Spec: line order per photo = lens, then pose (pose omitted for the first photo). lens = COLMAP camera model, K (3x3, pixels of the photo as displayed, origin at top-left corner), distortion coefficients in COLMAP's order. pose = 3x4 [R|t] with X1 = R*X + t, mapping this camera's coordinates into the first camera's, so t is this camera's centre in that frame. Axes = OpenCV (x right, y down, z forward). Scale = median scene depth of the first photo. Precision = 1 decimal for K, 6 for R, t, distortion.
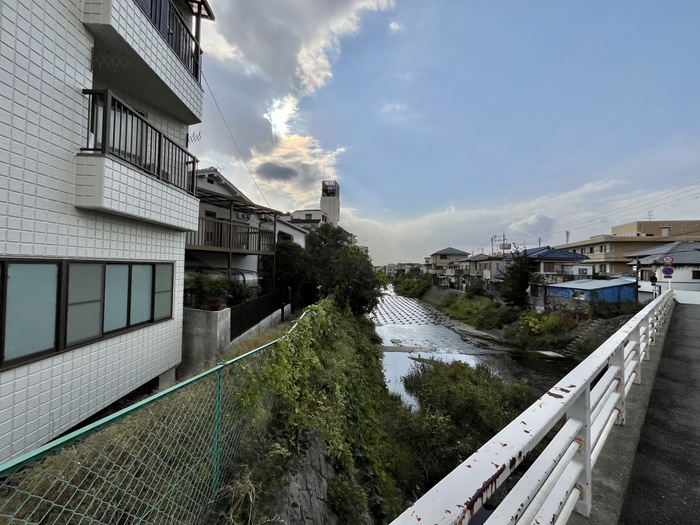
lens RADIAL K [[278.9, 0, 350.0], [0, 278.9, 262.5], [0, 0, 1]] dist [-0.002077, -0.000304]
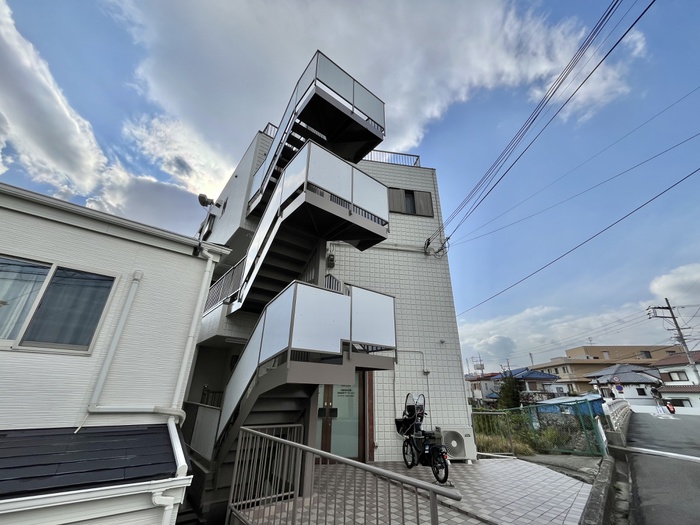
lens RADIAL K [[280.4, 0, 350.0], [0, 280.4, 262.5], [0, 0, 1]] dist [-0.000870, -0.000141]
pose [[0.990557, 0.052806, 0.126527, -0.168999], [0.002034, 0.917093, -0.398669, 0.005114], [-0.137089, 0.395162, 0.908325, -0.139557]]
